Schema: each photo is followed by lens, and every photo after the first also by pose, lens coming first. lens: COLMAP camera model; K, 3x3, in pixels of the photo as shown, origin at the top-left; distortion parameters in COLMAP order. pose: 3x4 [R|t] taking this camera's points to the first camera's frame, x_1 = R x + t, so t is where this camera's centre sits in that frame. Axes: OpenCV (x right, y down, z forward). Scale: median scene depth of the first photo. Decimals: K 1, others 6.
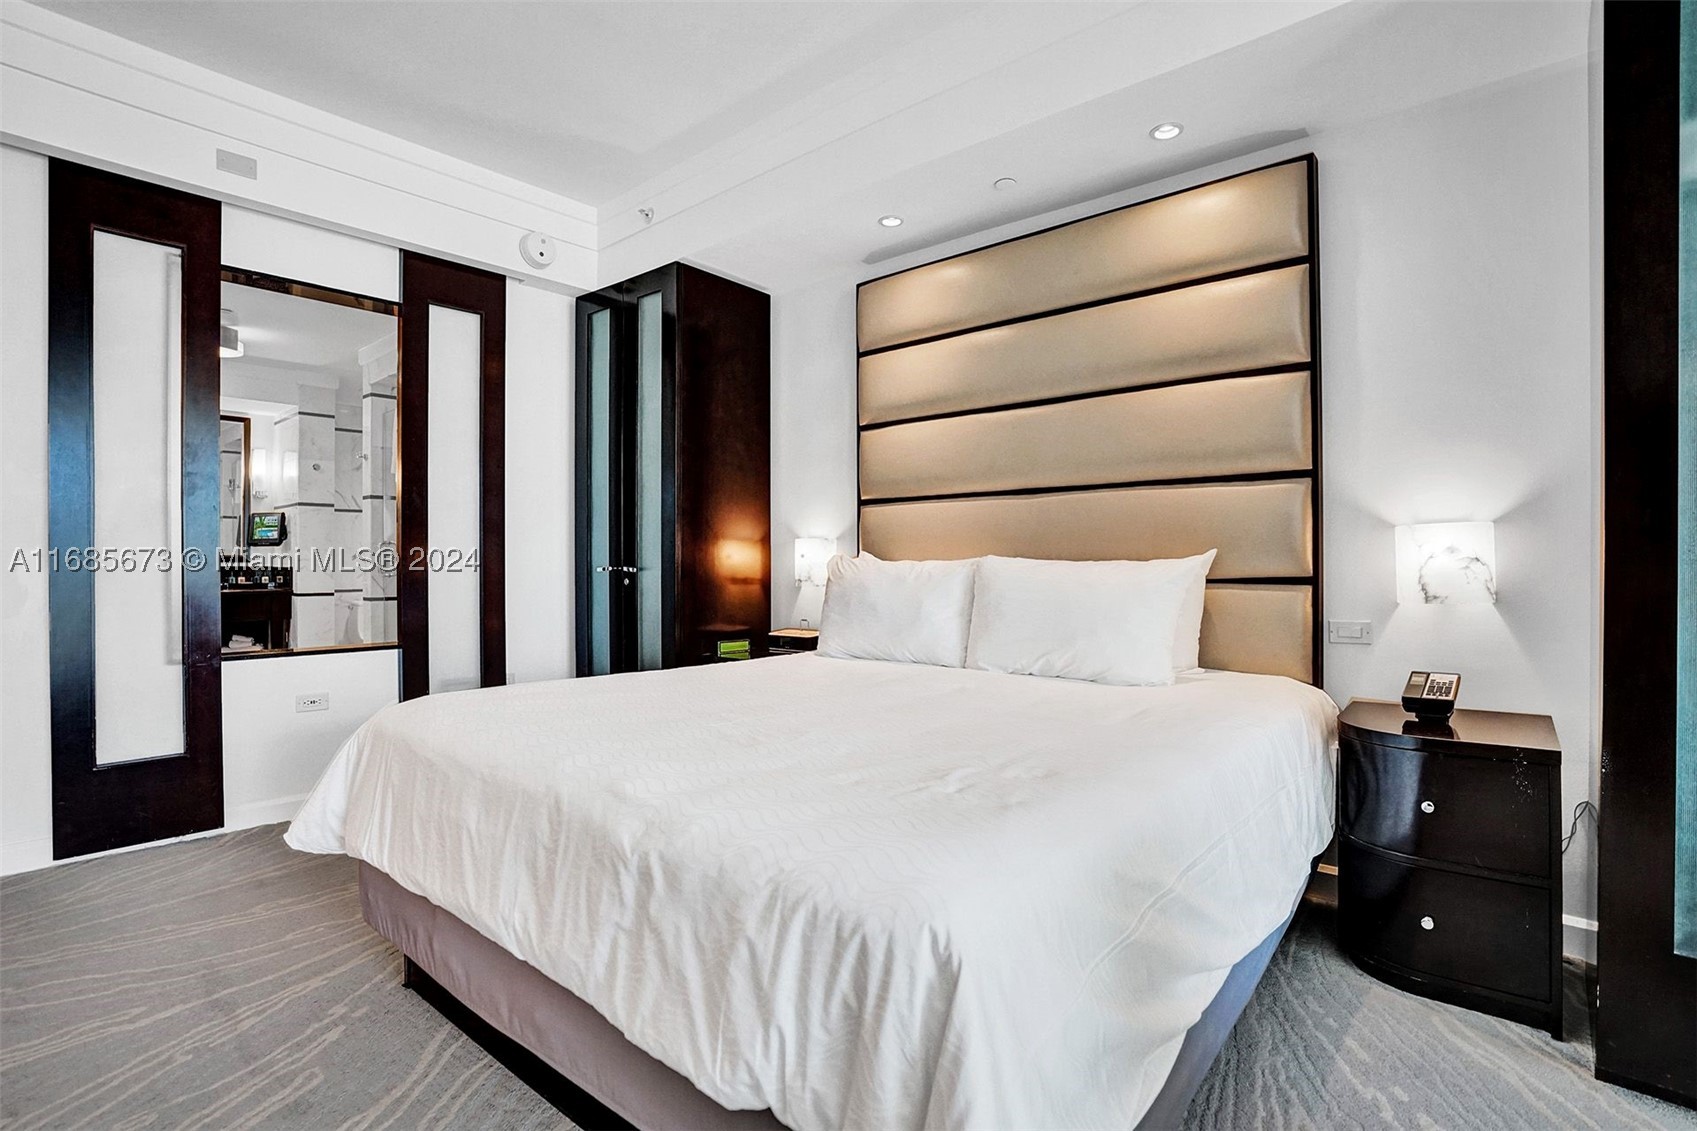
lens RADIAL K [[817.7, 0, 853.8], [0, 817.7, 557.1], [0, 0, 1]] dist [-0.080254, 0.030855]
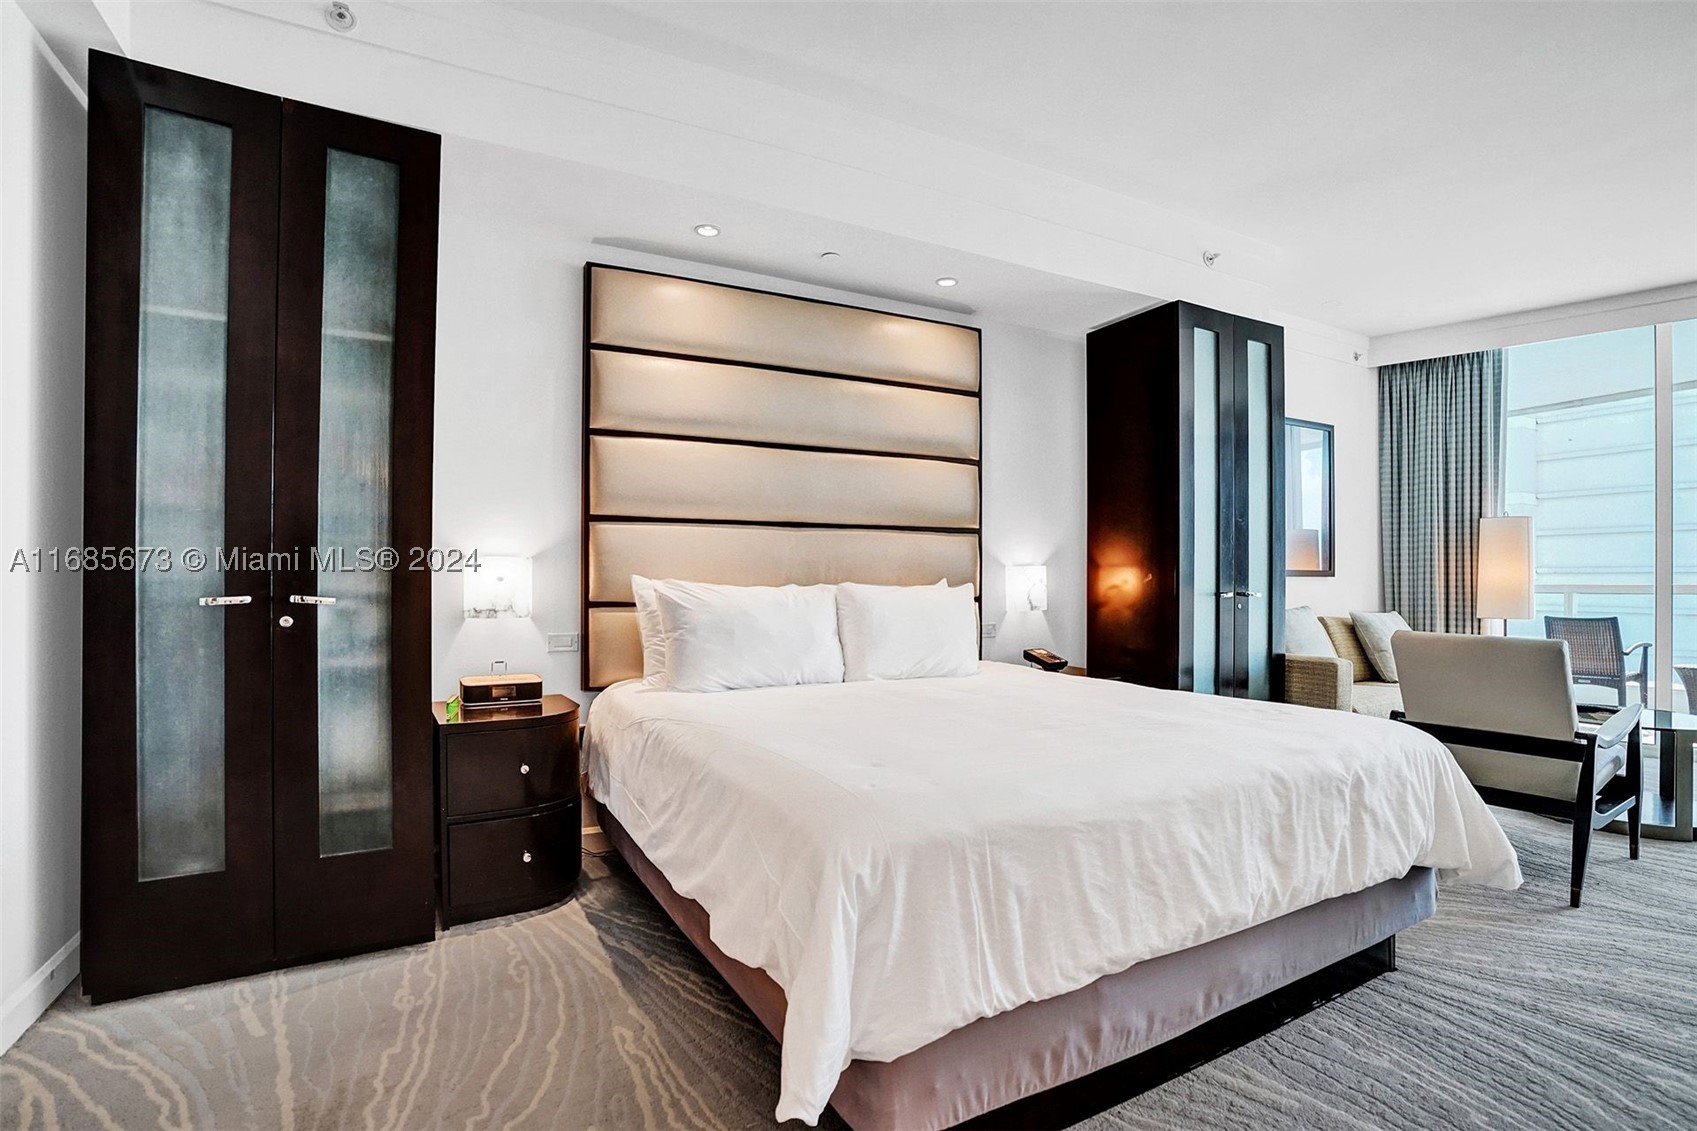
lens RADIAL K [[805.8, 0, 854.8], [0, 805.8, 580.1], [0, 0, 1]] dist [-0.075252, 0.032862]
pose [[0.366159, 0.003778, 0.930544, -0.785676], [-0.009803, 0.999952, -0.000202, -0.004396], [-0.930501, -0.009048, 0.366179, 0.506254]]
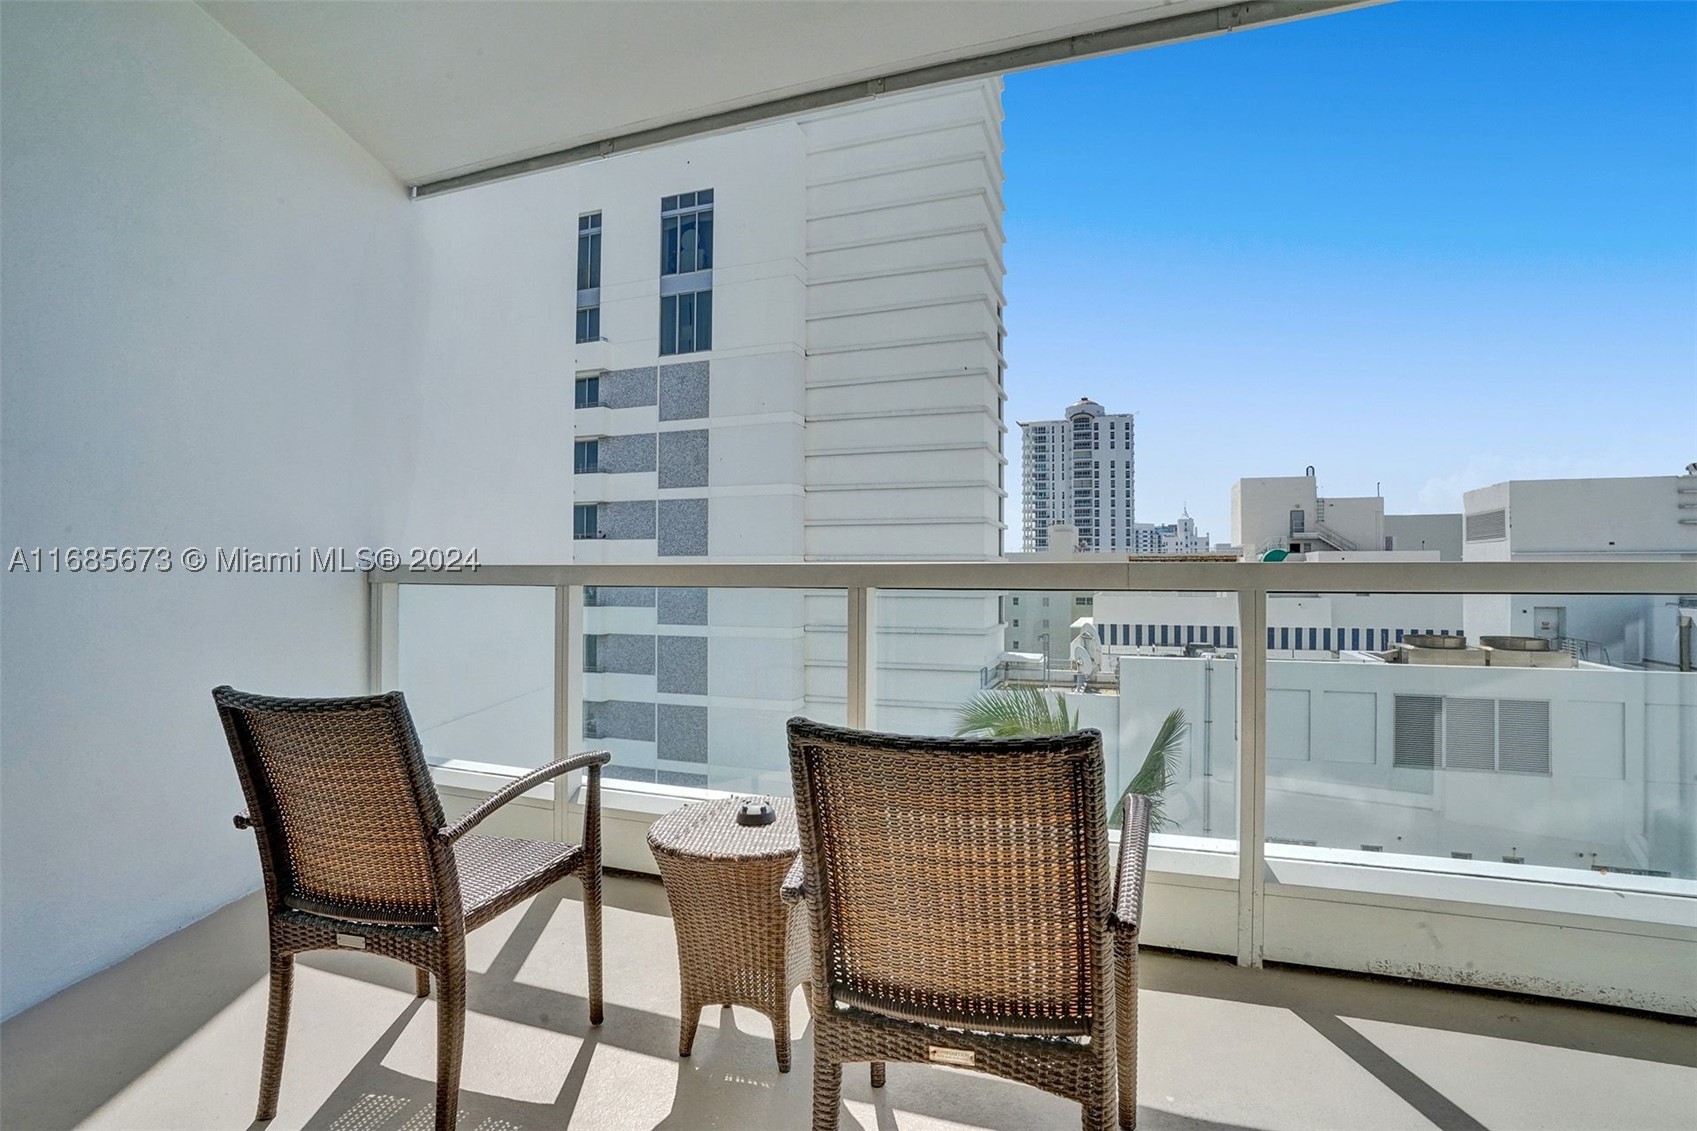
lens RADIAL K [[805.2, 0, 858.2], [0, 805.2, 567.3], [0, 0, 1]] dist [-0.077756, 0.028785]
pose [[-0.368897, 0.005812, 0.929452, 1.101864], [-0.006414, 0.999941, -0.008798, -0.004445], [-0.929448, -0.009207, -0.368838, -0.600053]]
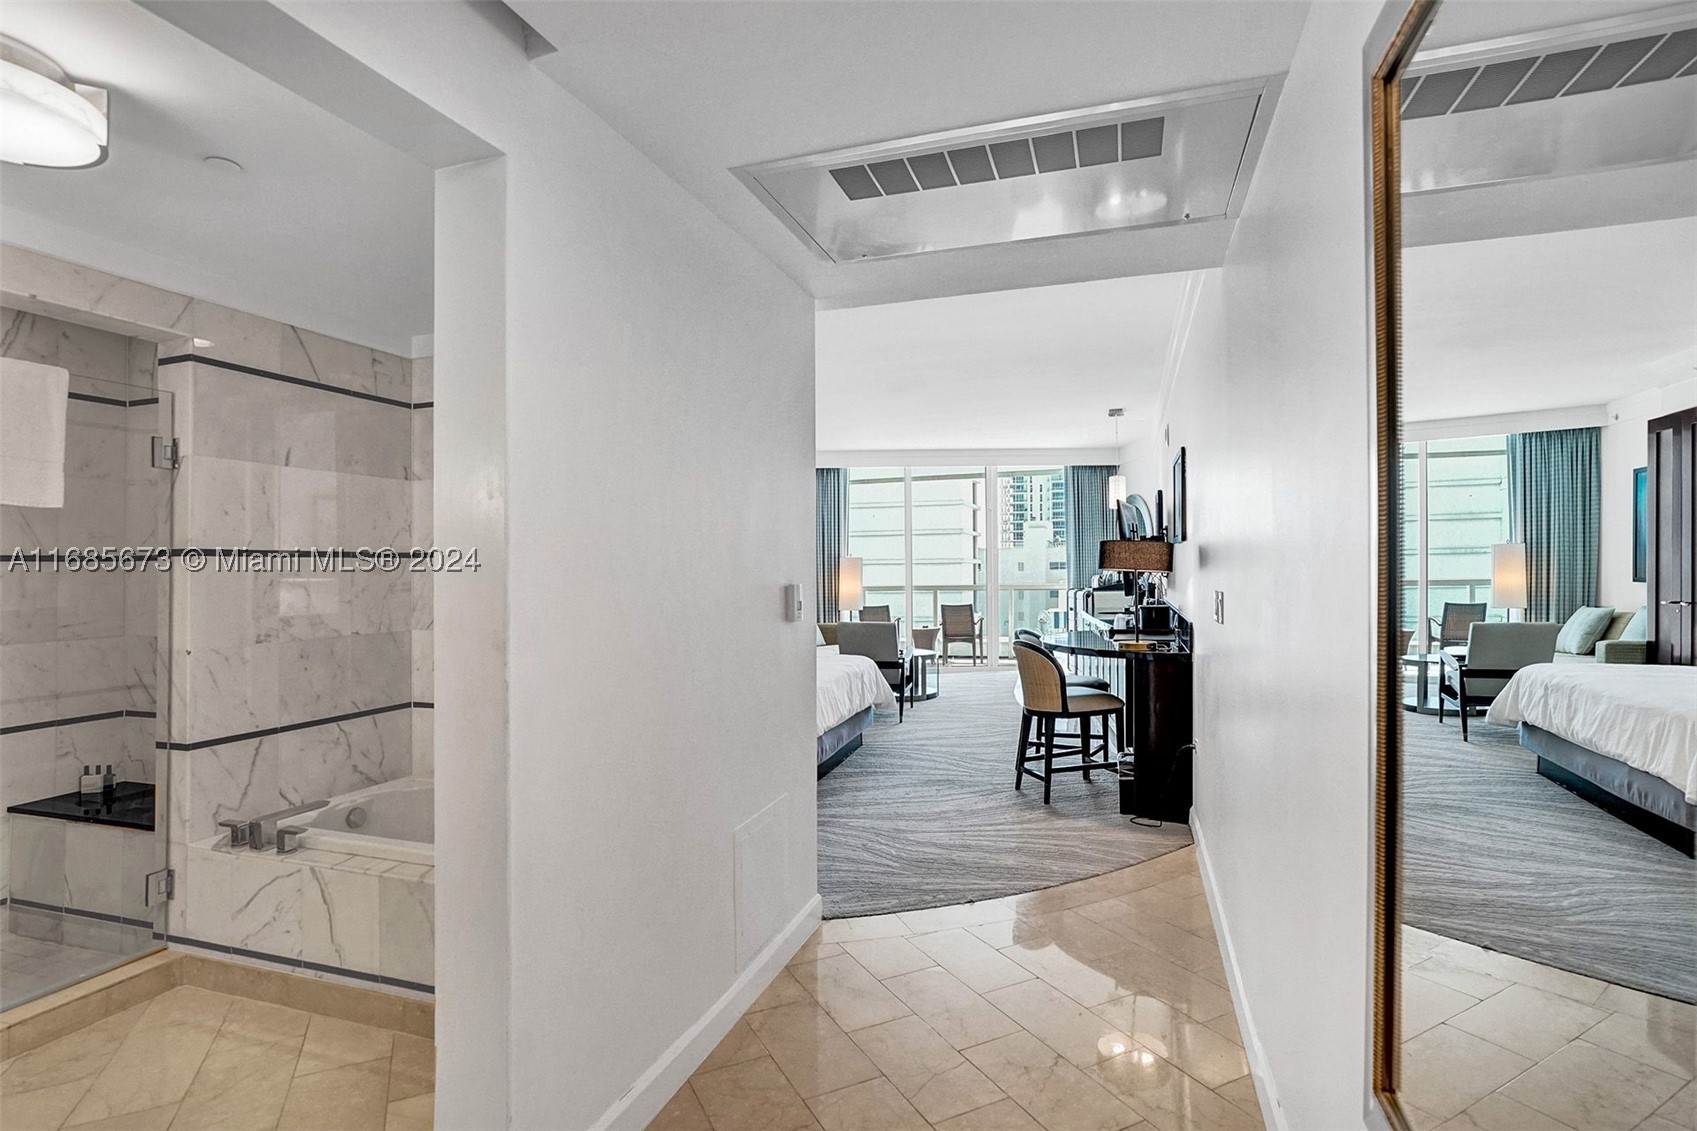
lens RADIAL K [[848.8, 0, 848.5], [0, 848.8, 565.5], [0, 0, 1]] dist [-0.077234, 0.034143]
pose [[-0.388964, 0.005393, 0.921237, -1.845431], [0.004489, 0.999982, -0.003959, -0.093885], [-0.921242, 0.002596, -0.388981, 1.133363]]
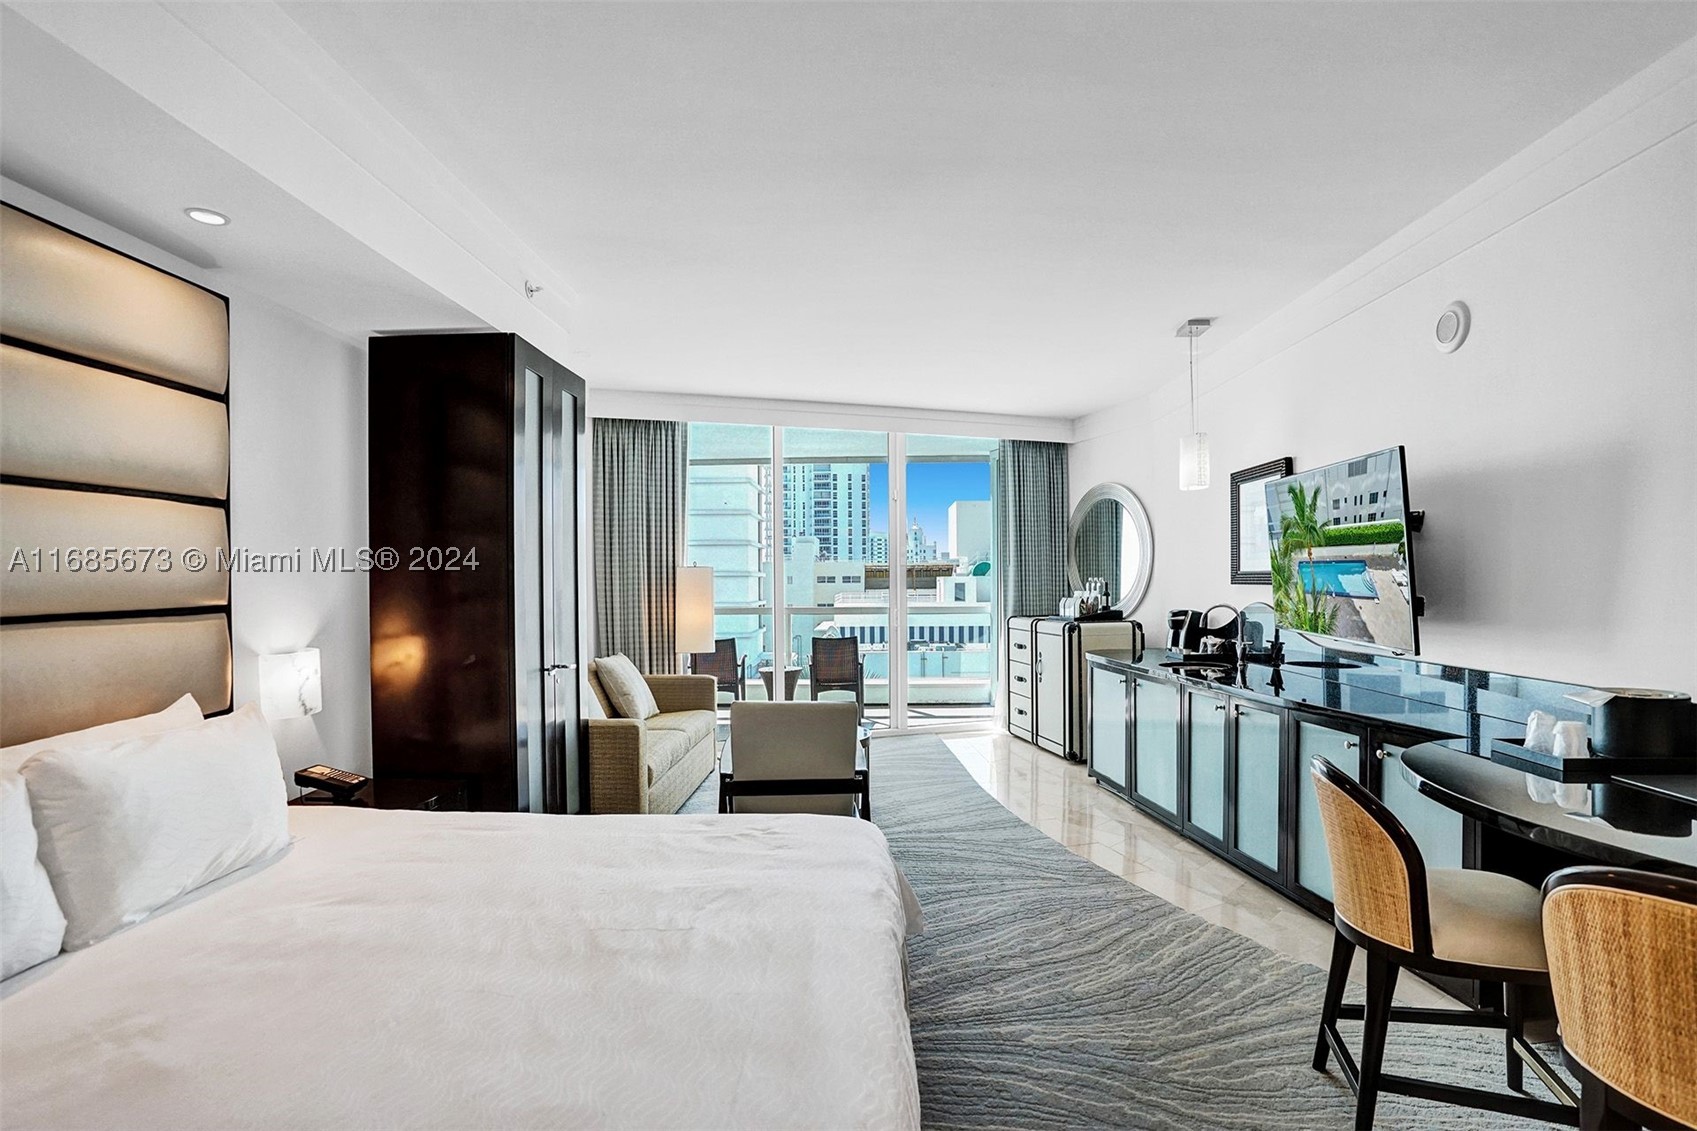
lens RADIAL K [[812.5, 0, 850.3], [0, 812.5, 581.9], [0, 0, 1]] dist [-0.071107, 0.032048]
pose [[-0.634152, 0.001030, 0.773207, -0.570335], [0.002508, 0.999997, 0.000725, -0.109561], [-0.773204, 0.002399, -0.634153, 0.803755]]
